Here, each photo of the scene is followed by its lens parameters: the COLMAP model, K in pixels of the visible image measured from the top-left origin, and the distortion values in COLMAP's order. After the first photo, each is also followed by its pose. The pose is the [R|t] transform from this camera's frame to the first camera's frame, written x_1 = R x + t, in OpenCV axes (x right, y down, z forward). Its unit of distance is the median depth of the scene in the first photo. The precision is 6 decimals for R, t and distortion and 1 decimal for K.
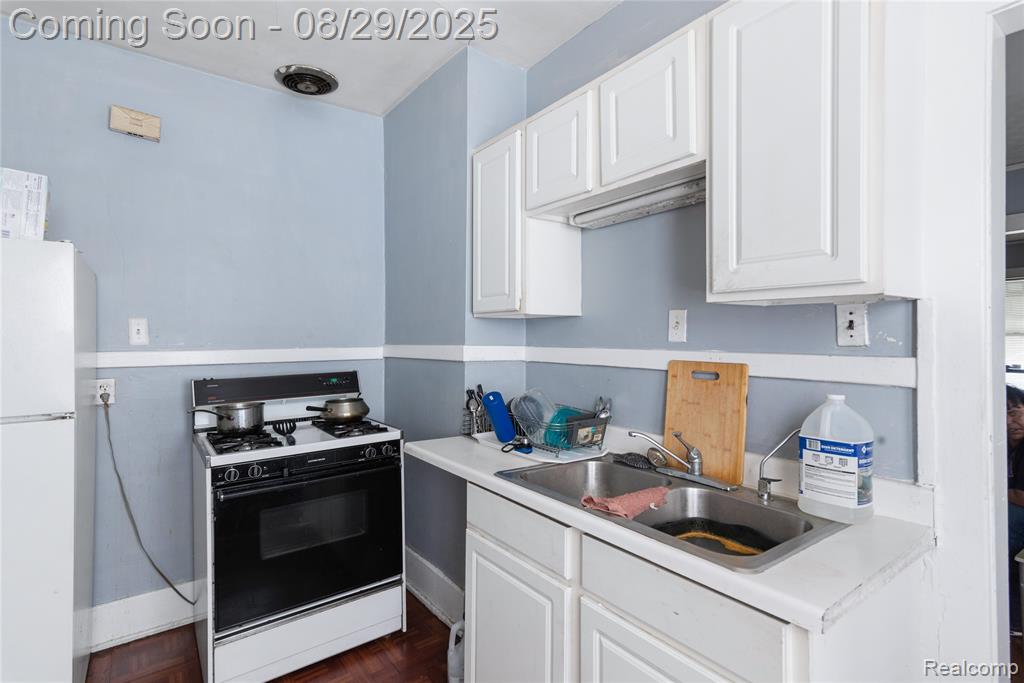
lens RADIAL K [[500.8, 0, 505.2], [0, 500.8, 338.5], [0, 0, 1]] dist [0.002991, 0.000931]
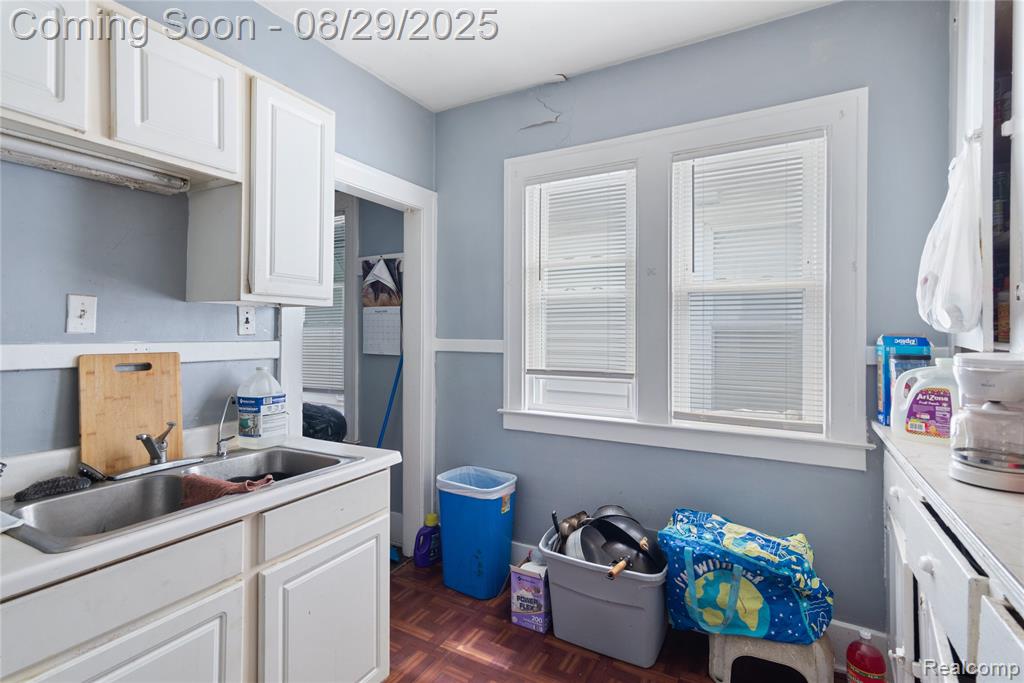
lens RADIAL K [[500.8, 0, 505.8], [0, 500.8, 340.3], [0, 0, 1]] dist [0.002991, 0.000931]
pose [[-0.429910, -0.023724, 0.902560, -0.839523], [-0.006329, 0.999709, 0.023263, -0.006661], [-0.902850, 0.004289, -0.429935, 0.808761]]
